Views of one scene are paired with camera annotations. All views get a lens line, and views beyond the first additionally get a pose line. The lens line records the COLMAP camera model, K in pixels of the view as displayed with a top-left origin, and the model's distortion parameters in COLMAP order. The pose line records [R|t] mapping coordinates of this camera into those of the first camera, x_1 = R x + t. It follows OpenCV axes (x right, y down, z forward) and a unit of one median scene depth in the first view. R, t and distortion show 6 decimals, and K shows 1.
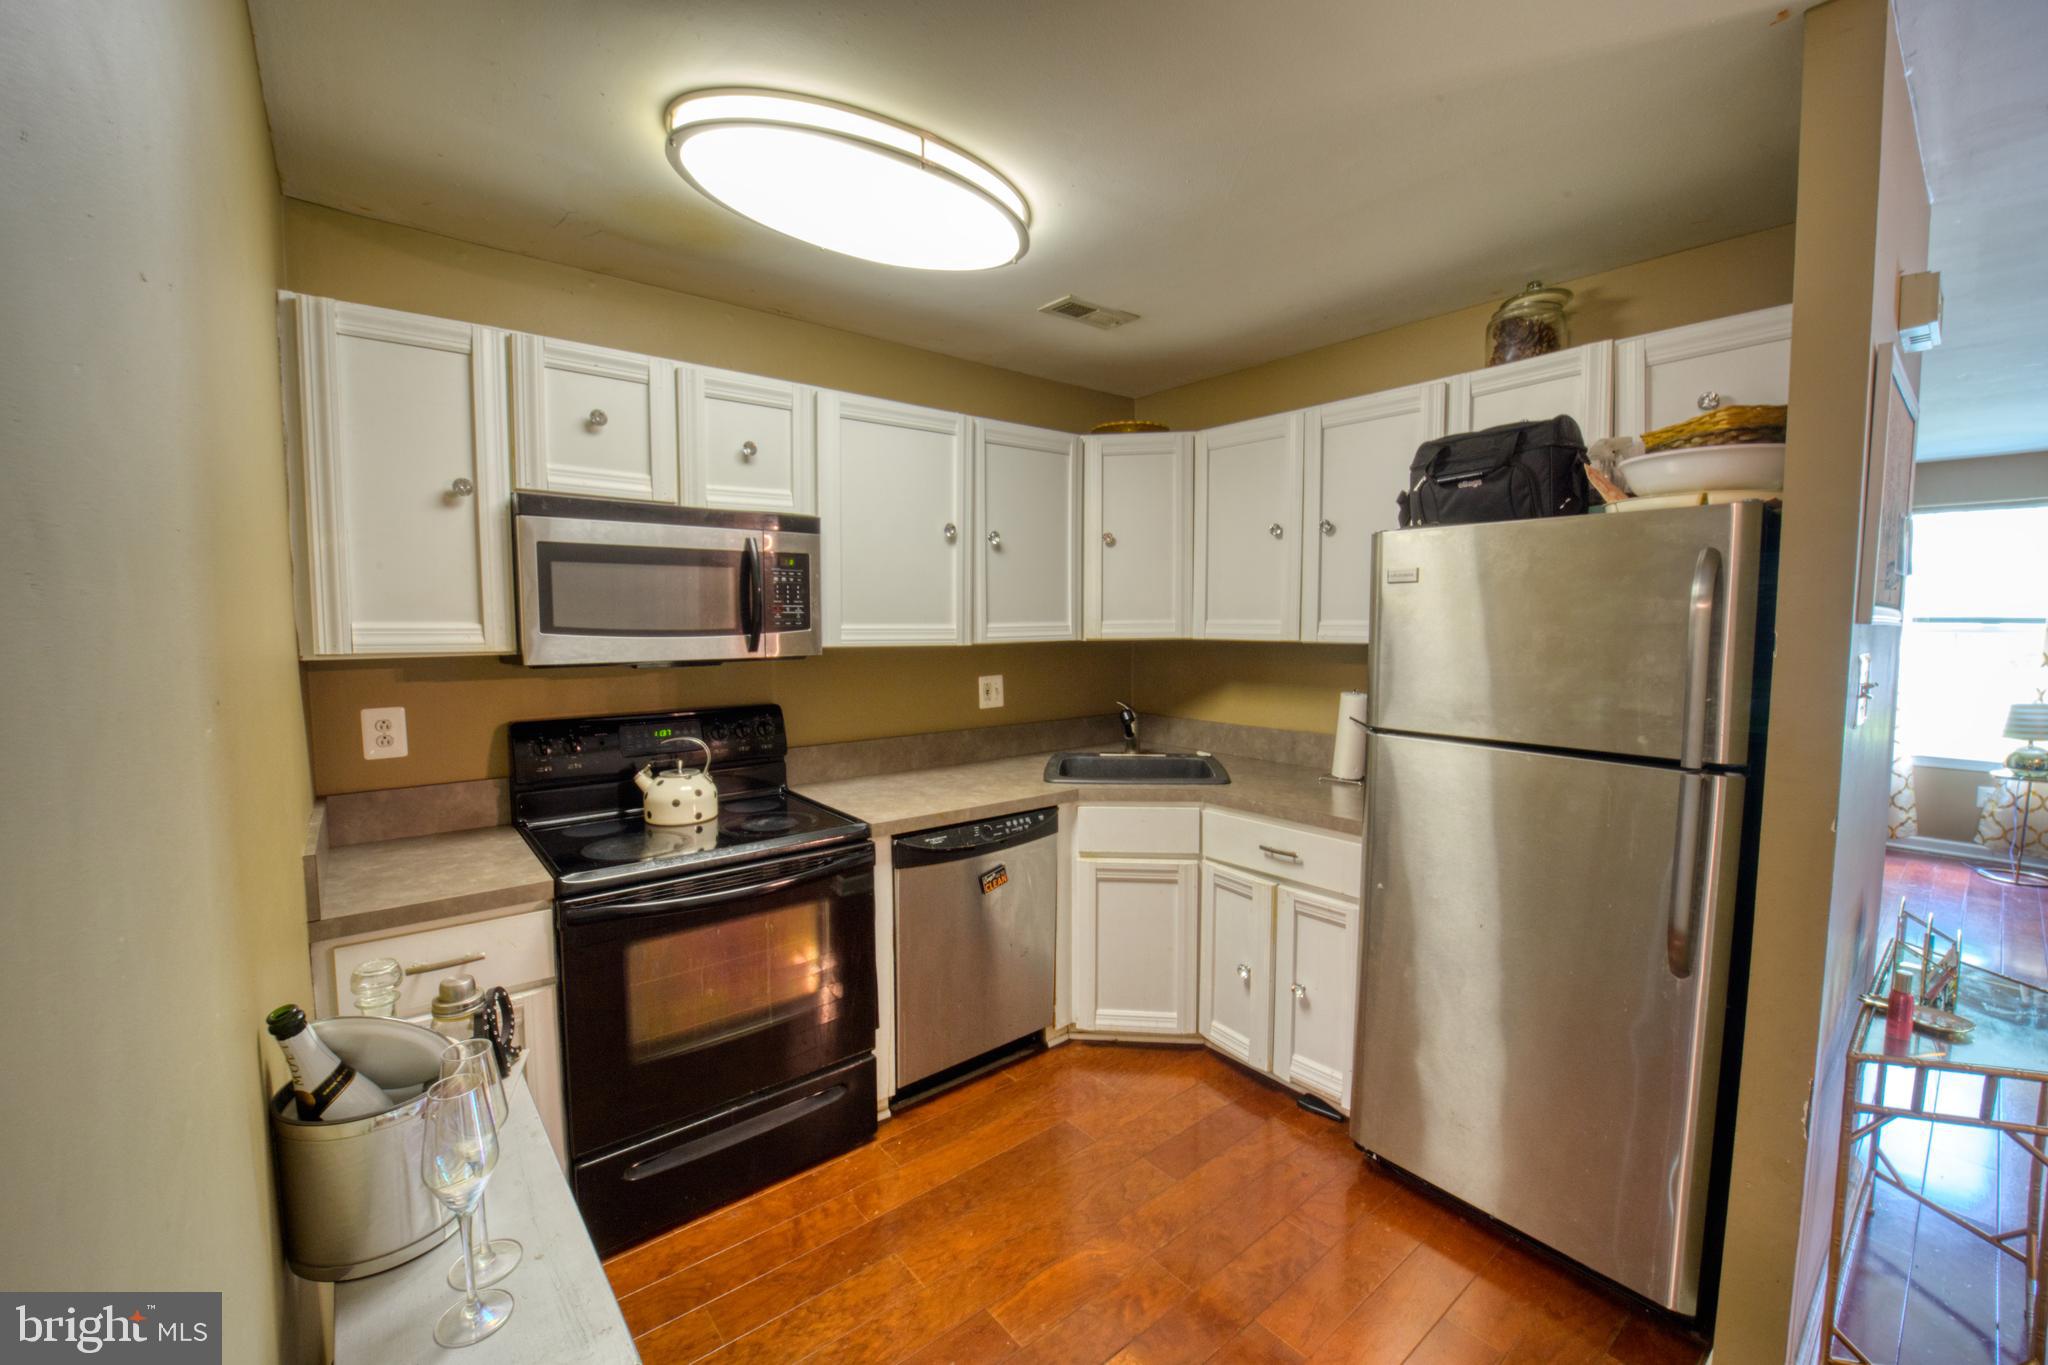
lens RADIAL K [[830.3, 0, 978.8], [0, 830.3, 678.1], [0, 0, 1]] dist [-0.021302, 0.000196]
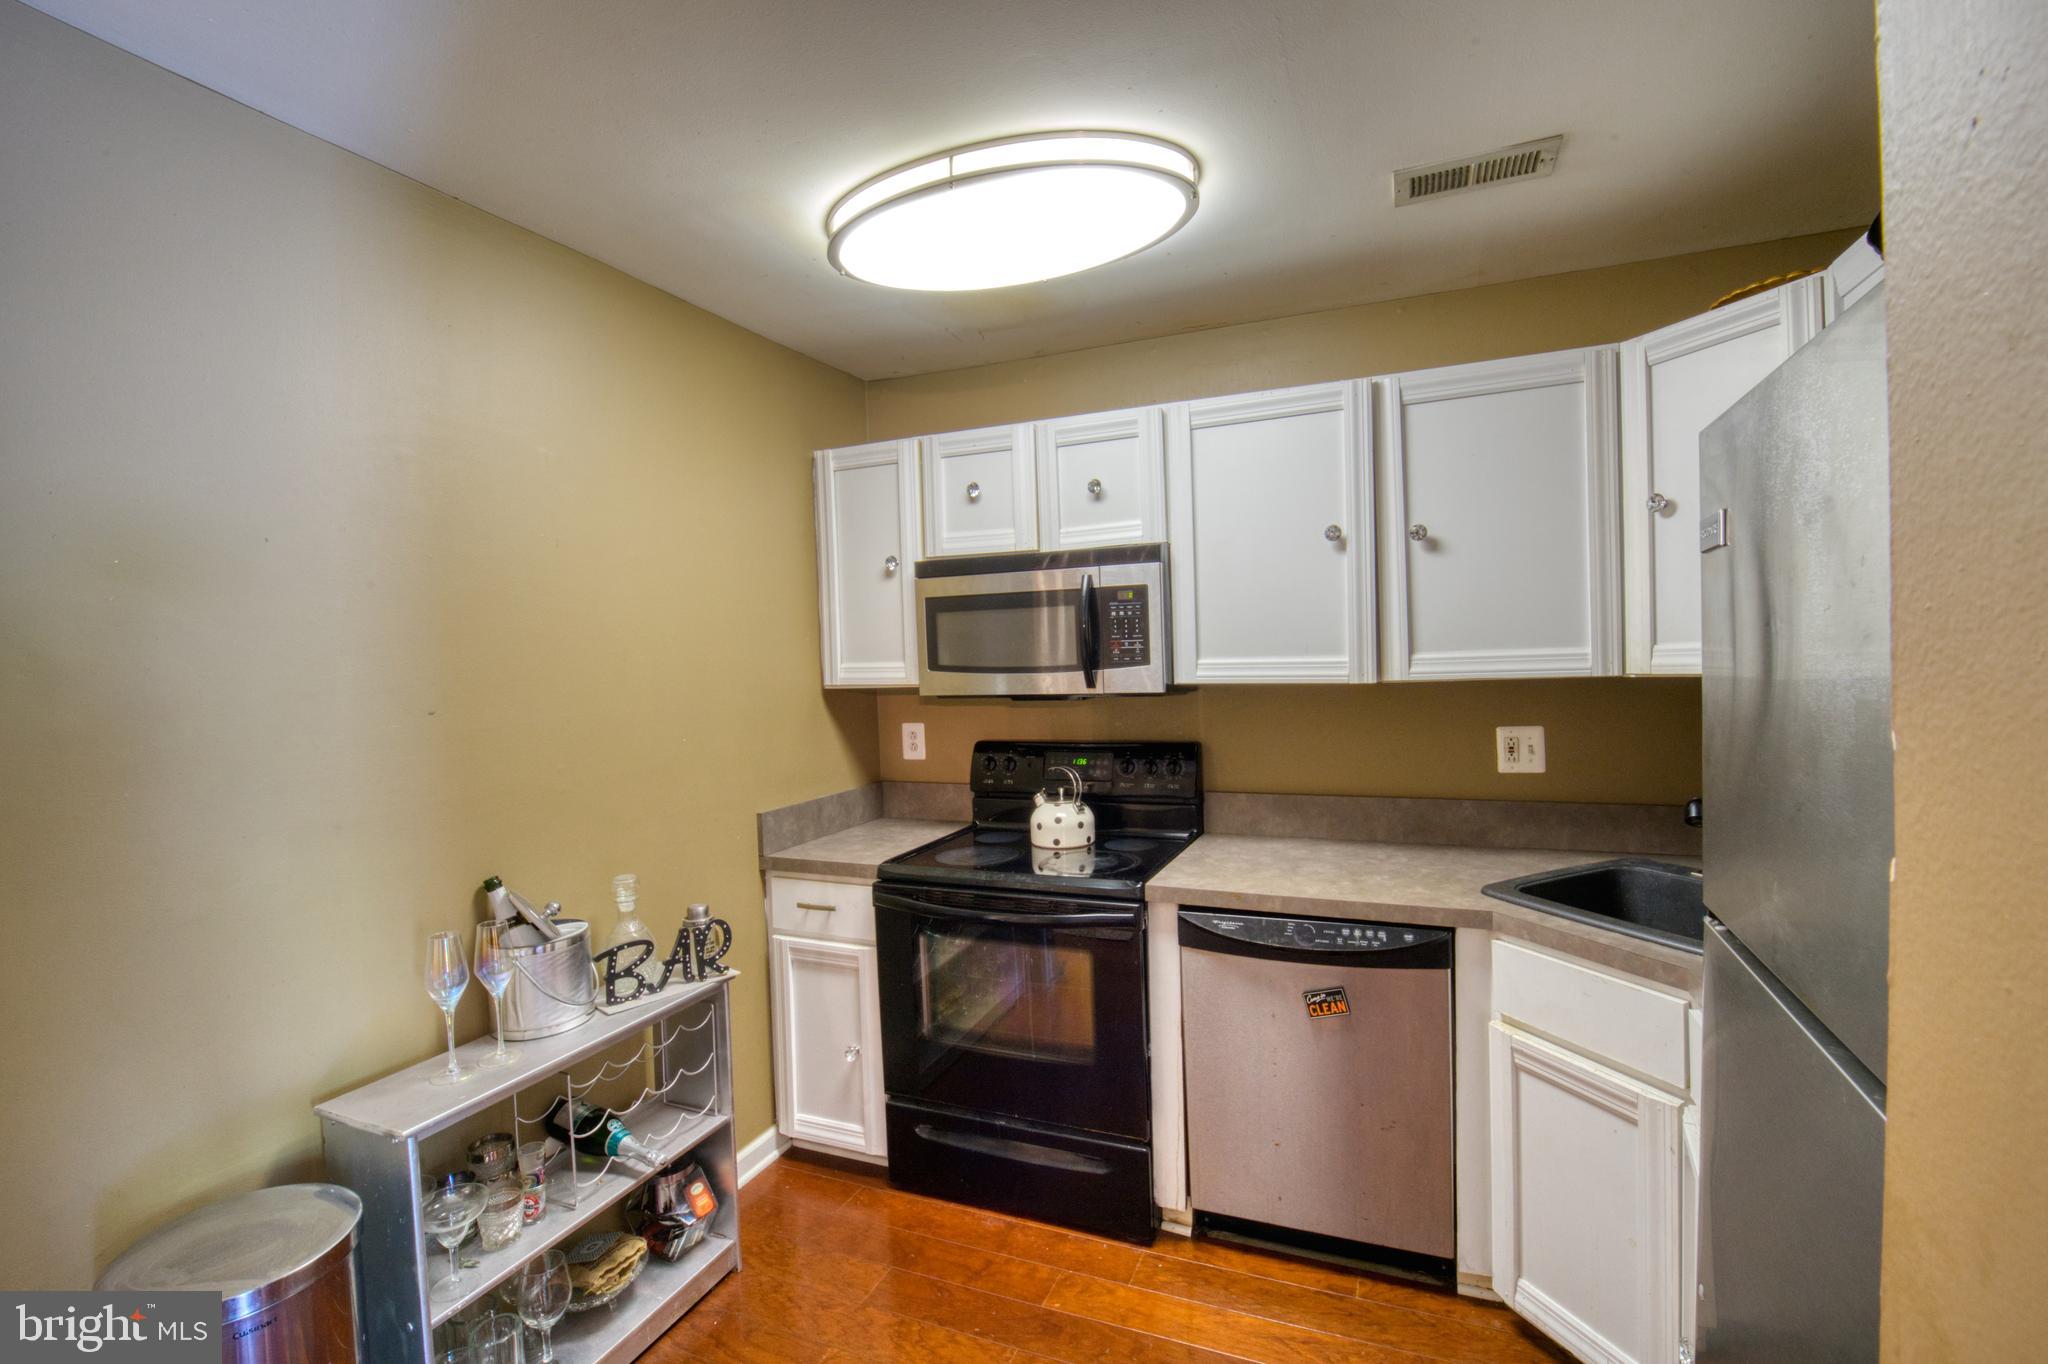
lens RADIAL K [[830.3, 0, 1013.4], [0, 830.3, 676.9], [0, 0, 1]] dist [-0.021302, 0.000196]
pose [[0.509786, 0.008039, -0.860264, 0.534731], [-0.034179, 0.999356, -0.010915, -0.030286], [0.859622, 0.034967, 0.509732, 0.400987]]
